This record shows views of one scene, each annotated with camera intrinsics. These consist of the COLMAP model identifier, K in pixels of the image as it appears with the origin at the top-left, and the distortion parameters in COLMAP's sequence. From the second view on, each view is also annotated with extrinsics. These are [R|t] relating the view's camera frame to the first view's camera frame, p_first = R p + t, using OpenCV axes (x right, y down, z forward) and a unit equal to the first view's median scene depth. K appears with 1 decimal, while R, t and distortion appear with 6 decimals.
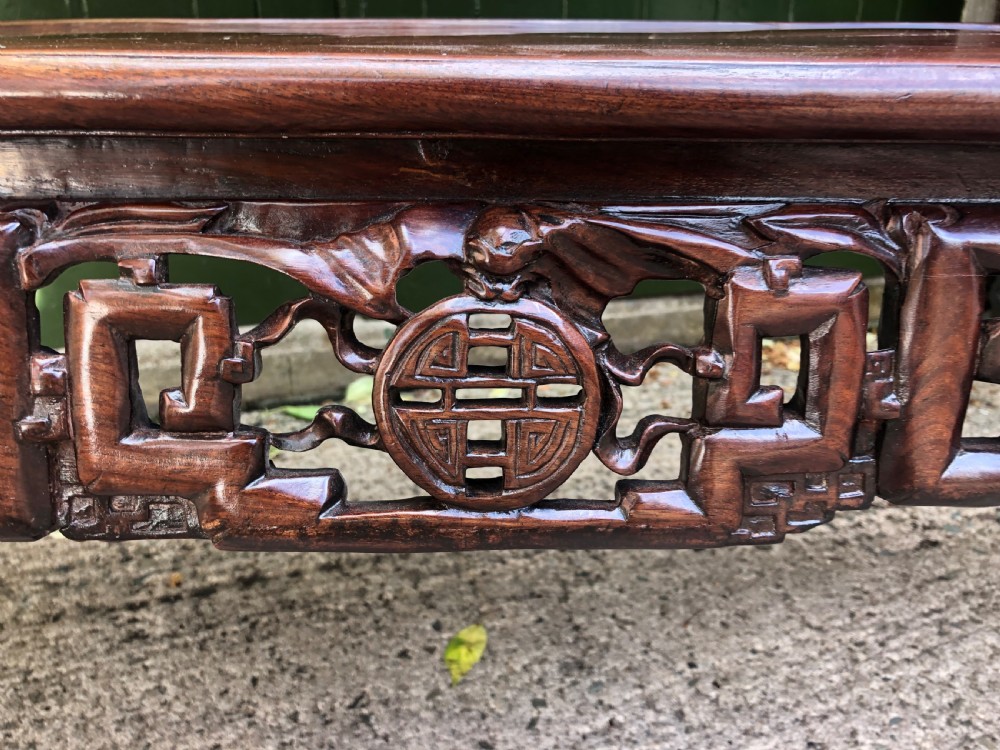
lens RADIAL K [[829.3, 0, 518.6], [0, 829.3, 372.0], [0, 0, 1]] dist [0.014197, -0.005373]
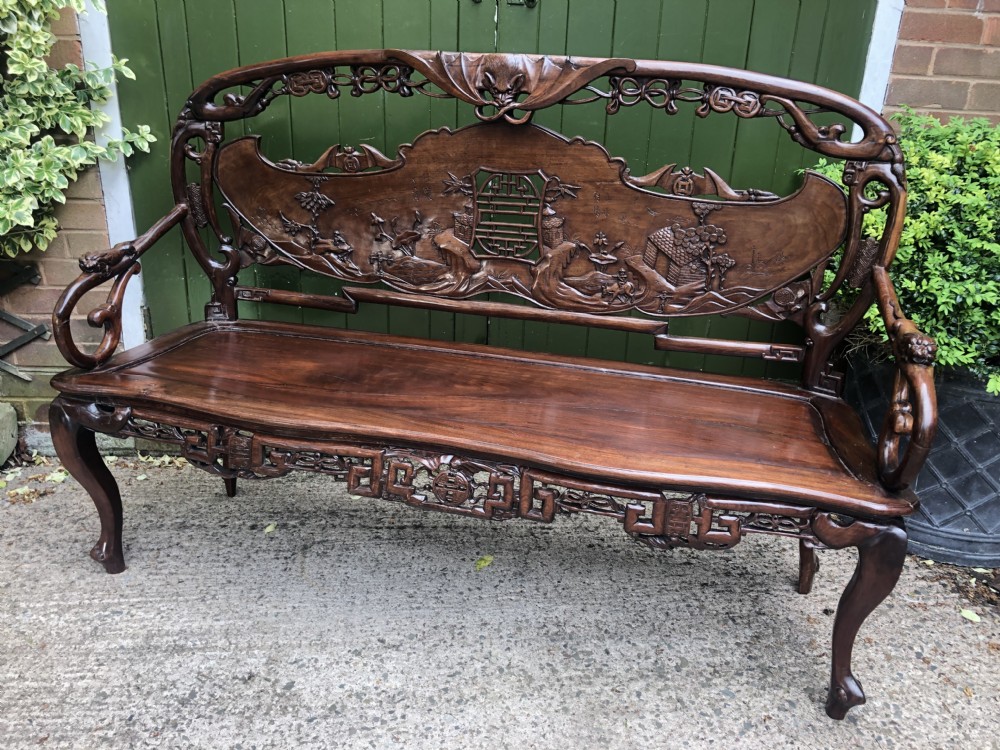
lens RADIAL K [[829.3, 0, 510.1], [0, 829.3, 365.7], [0, 0, 1]] dist [0.014197, -0.005373]
pose [[0.958268, 0.124440, -0.257366, 0.725840], [-0.133023, 0.990982, -0.016139, -0.322461], [0.253037, 0.049701, 0.966179, -1.901204]]
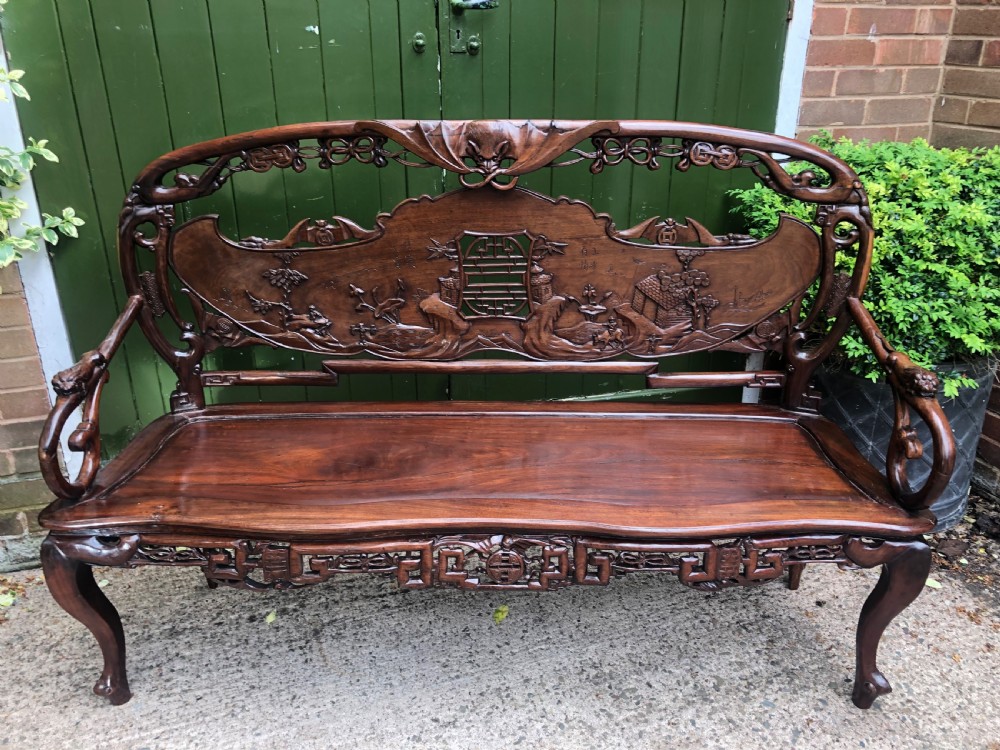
lens RADIAL K [[829.3, 0, 513.2], [0, 829.3, 364.7], [0, 0, 1]] dist [0.014197, -0.005373]
pose [[0.998550, 0.008407, -0.053168, 0.134173], [-0.008046, 0.999943, 0.007002, -0.595841], [0.053223, -0.006564, 0.998561, -2.023606]]
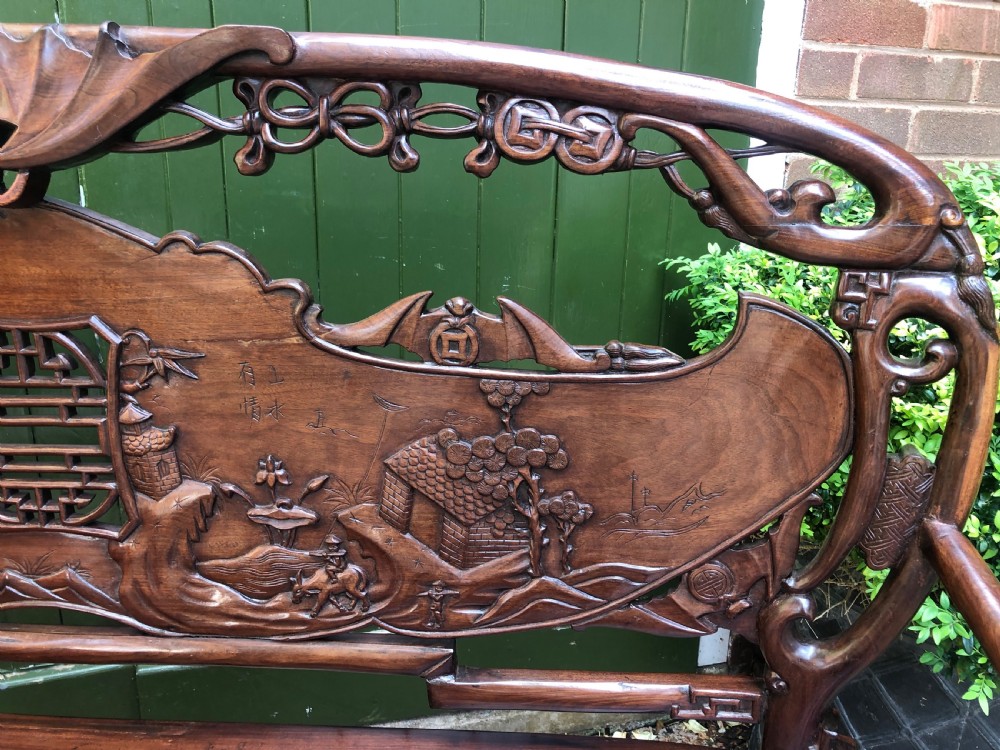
lens RADIAL K [[829.3, 0, 512.6], [0, 829.3, 355.8], [0, 0, 1]] dist [0.014197, -0.005373]
pose [[0.997847, 0.028586, -0.059034, 0.641706], [-0.035353, 0.992506, -0.116969, -0.871200], [0.055248, 0.118804, 0.991379, -0.275420]]
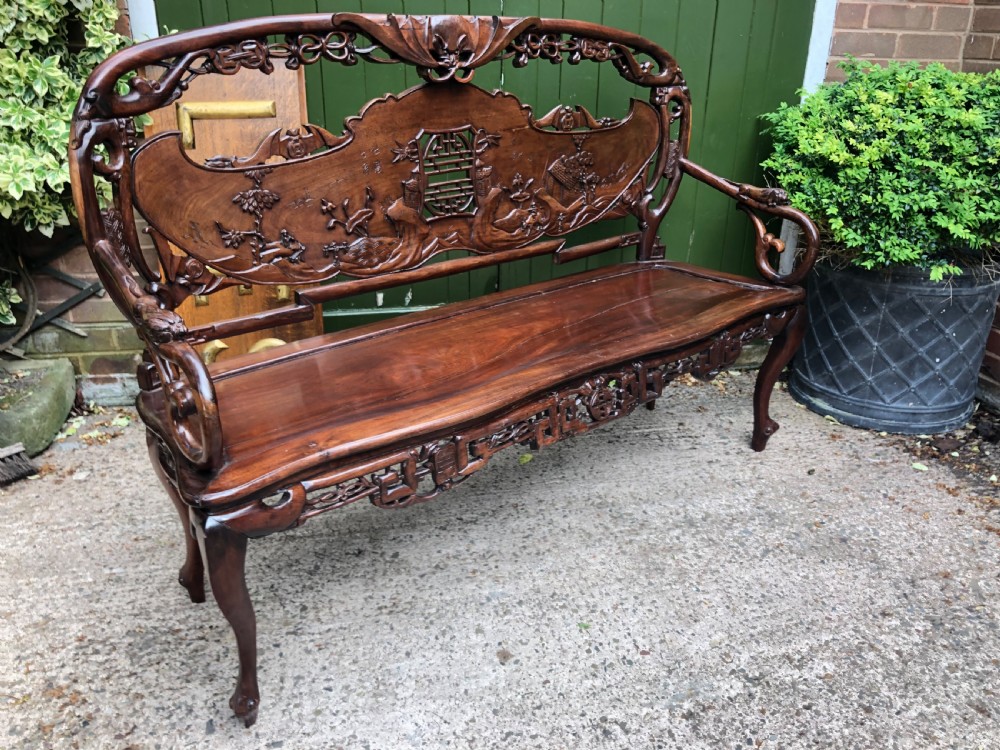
lens RADIAL K [[829.3, 0, 514.3], [0, 829.3, 380.6], [0, 0, 1]] dist [0.014197, -0.005373]
pose [[0.985911, 0.069695, -0.152062, 0.405813], [-0.068255, 0.997560, 0.014675, -0.026573], [0.152714, -0.004090, 0.988262, -2.491738]]
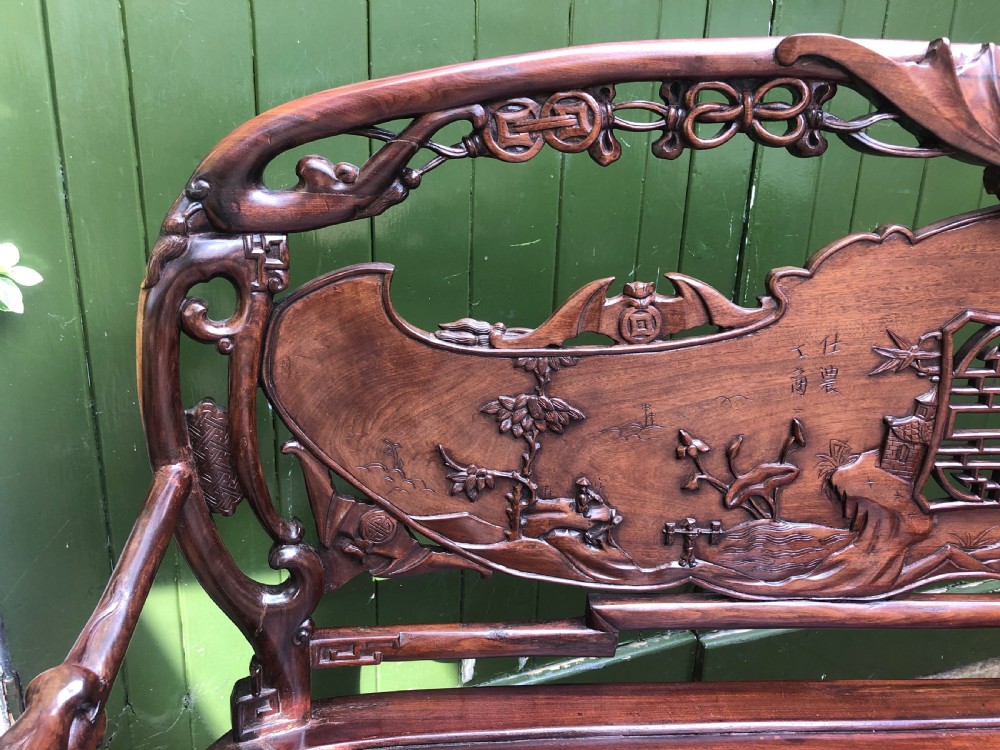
lens RADIAL K [[823.1, 0, 518.4], [0, 823.1, 360.4], [0, 0, 1]] dist [0.015792, -0.026471]
pose [[0.999278, 0.013830, 0.035374, -0.878225], [-0.010400, 0.995389, -0.095353, -0.836525], [-0.036530, 0.094916, 0.994815, -0.391953]]
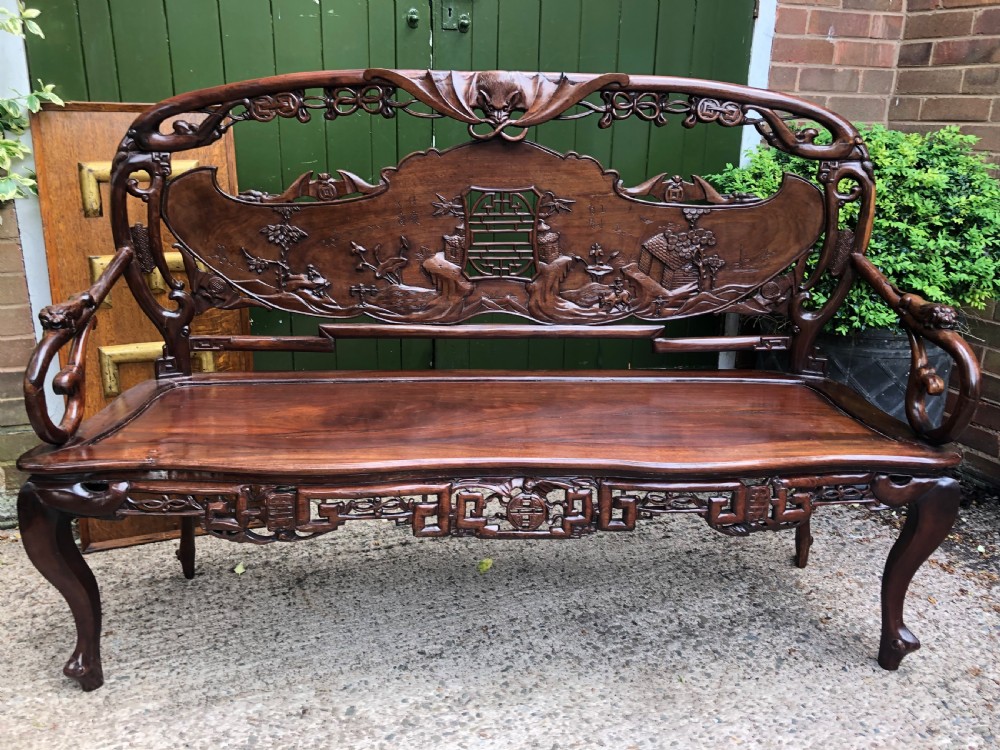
lens RADIAL K [[829.3, 0, 513.6], [0, 829.3, 360.0], [0, 0, 1]] dist [0.014197, -0.005373]
pose [[0.999801, 0.002257, 0.019806, -0.096390], [-0.000313, 0.995224, -0.097615, -0.179978], [-0.019932, 0.097590, 0.995027, -1.929086]]
